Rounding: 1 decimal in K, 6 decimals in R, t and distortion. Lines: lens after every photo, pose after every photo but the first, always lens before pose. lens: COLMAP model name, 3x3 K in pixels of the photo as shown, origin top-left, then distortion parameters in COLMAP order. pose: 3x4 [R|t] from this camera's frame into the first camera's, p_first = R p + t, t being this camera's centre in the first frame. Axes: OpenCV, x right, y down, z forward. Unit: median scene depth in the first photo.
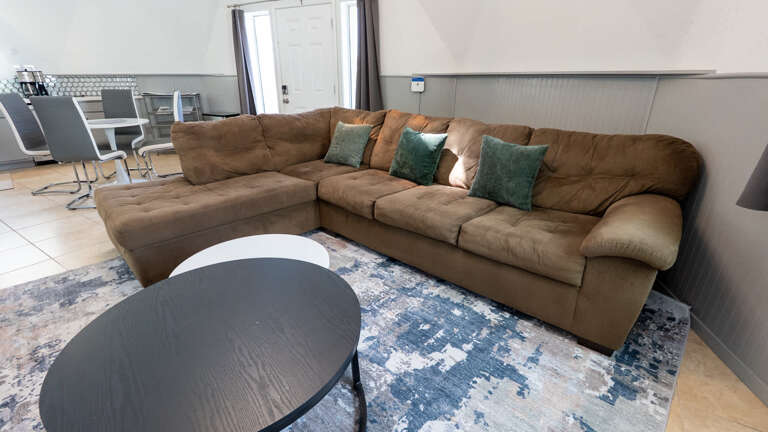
lens RADIAL K [[355.0, 0, 390.6], [0, 355.0, 216.3], [0, 0, 1]] dist [-0.010299, 0.002982]
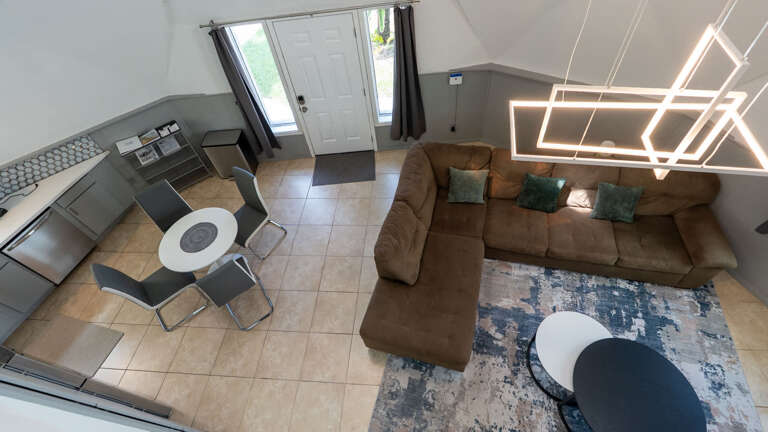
lens RADIAL K [[355.0, 0, 396.9], [0, 355.0, 192.4], [0, 0, 1]] dist [-0.010299, 0.002982]
pose [[0.874971, -0.405740, 0.264198, -0.978248], [0.256444, 0.851197, 0.457930, -1.184825], [-0.410685, -0.332923, 0.848823, 0.054501]]
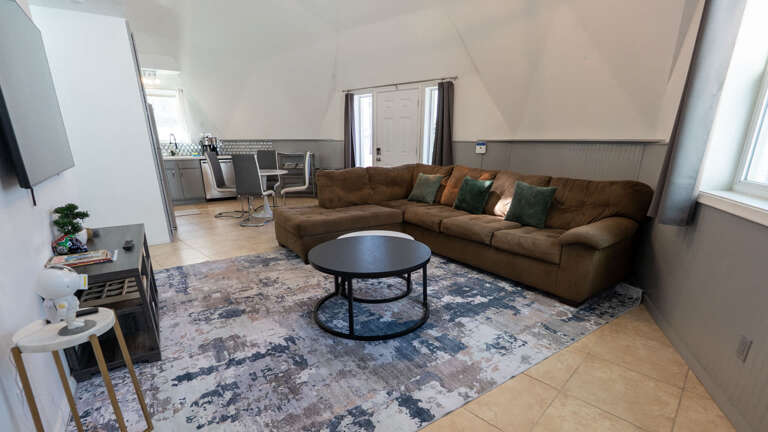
lens RADIAL K [[355.0, 0, 389.1], [0, 355.0, 256.0], [0, 0, 1]] dist [-0.010299, 0.002982]
pose [[0.979102, 0.063286, -0.193273, 0.044707], [-0.074632, 0.995855, -0.051993, 0.224808], [0.189181, 0.065330, 0.979767, -0.604352]]
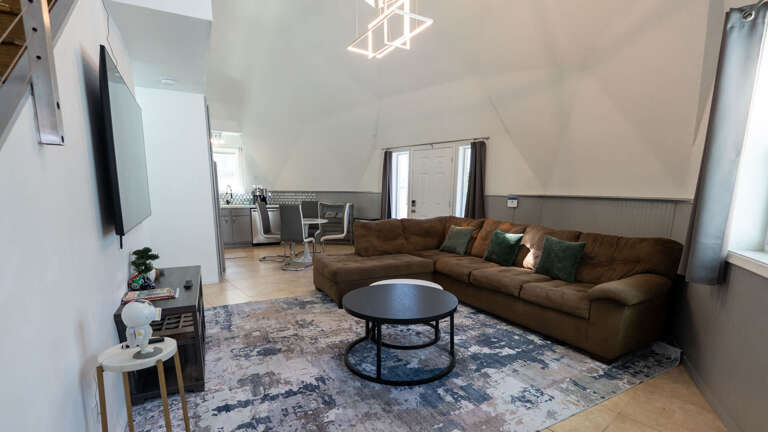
lens RADIAL K [[355.0, 0, 388.4], [0, 355.0, 251.7], [0, 0, 1]] dist [-0.010299, 0.002982]
pose [[0.952656, 0.061131, -0.297840, 0.077310], [-0.120528, 0.975254, -0.185346, 0.228314], [0.279140, 0.212470, 0.936450, -0.677817]]
